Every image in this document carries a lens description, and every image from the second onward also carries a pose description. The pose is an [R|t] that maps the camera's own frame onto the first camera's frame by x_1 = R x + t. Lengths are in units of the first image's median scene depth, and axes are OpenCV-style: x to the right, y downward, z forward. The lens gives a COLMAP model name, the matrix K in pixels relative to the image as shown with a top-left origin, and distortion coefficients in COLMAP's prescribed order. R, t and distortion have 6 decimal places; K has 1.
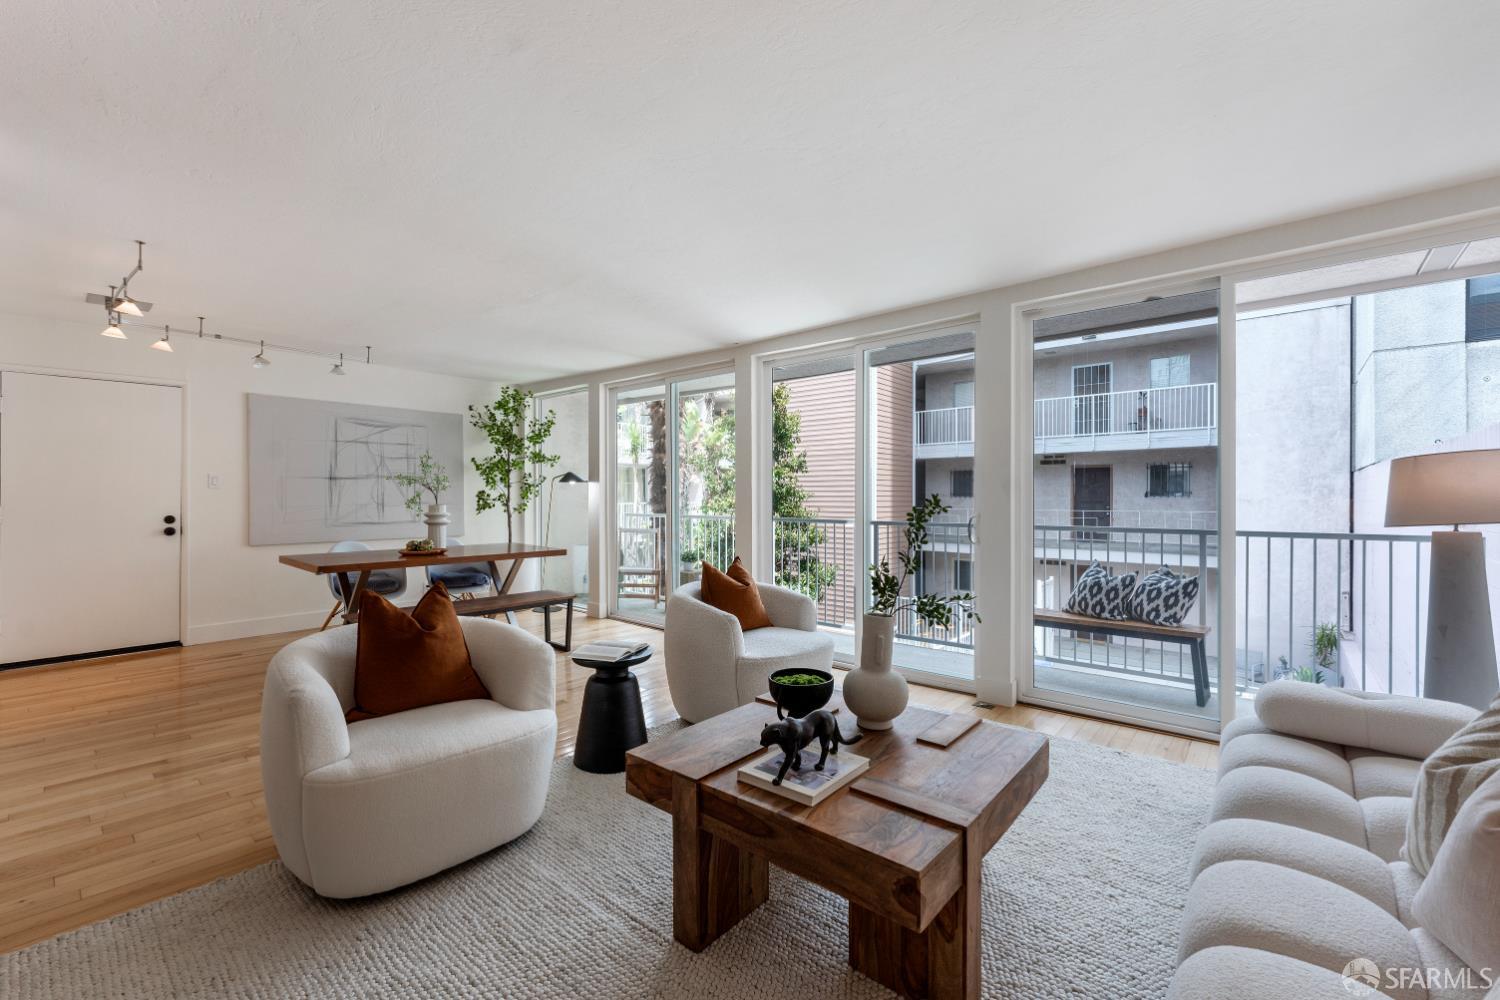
lens RADIAL K [[614.1, 0, 754.4], [0, 614.1, 502.6], [0, 0, 1]] dist [0.004435, 0.000648]
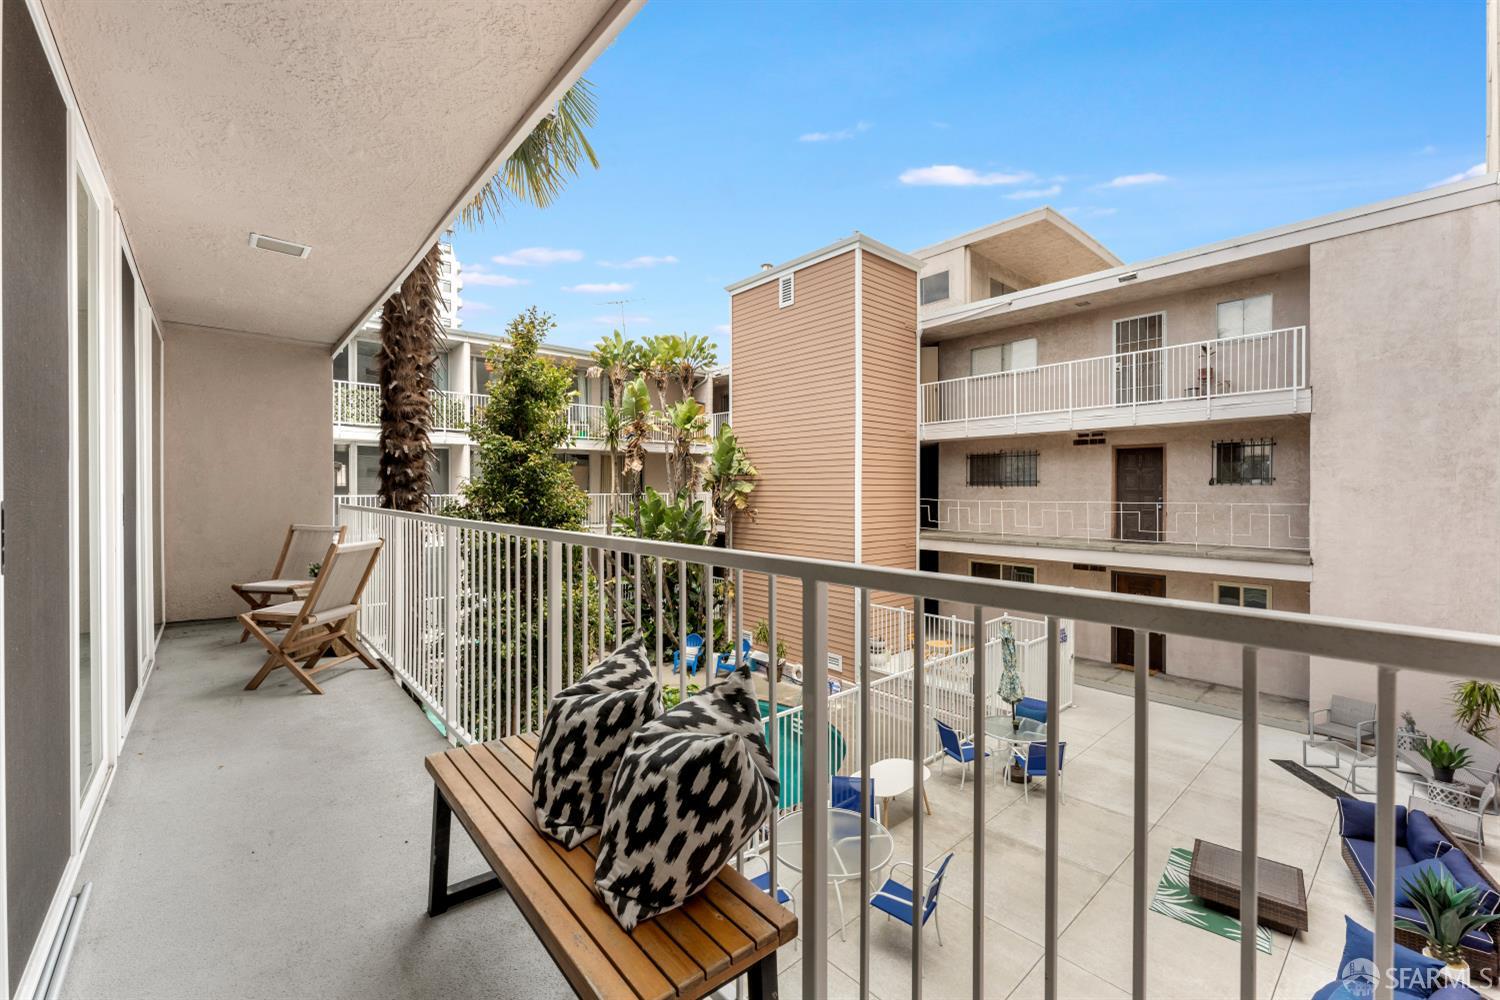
lens RADIAL K [[614.1, 0, 746.6], [0, 614.1, 494.4], [0, 0, 1]] dist [0.004435, 0.000648]
pose [[0.989993, -0.000864, -0.141115, 0.179214], [0.000947, 0.999999, 0.000522, 0.002037], [0.141115, -0.000650, 0.989993, 0.169729]]
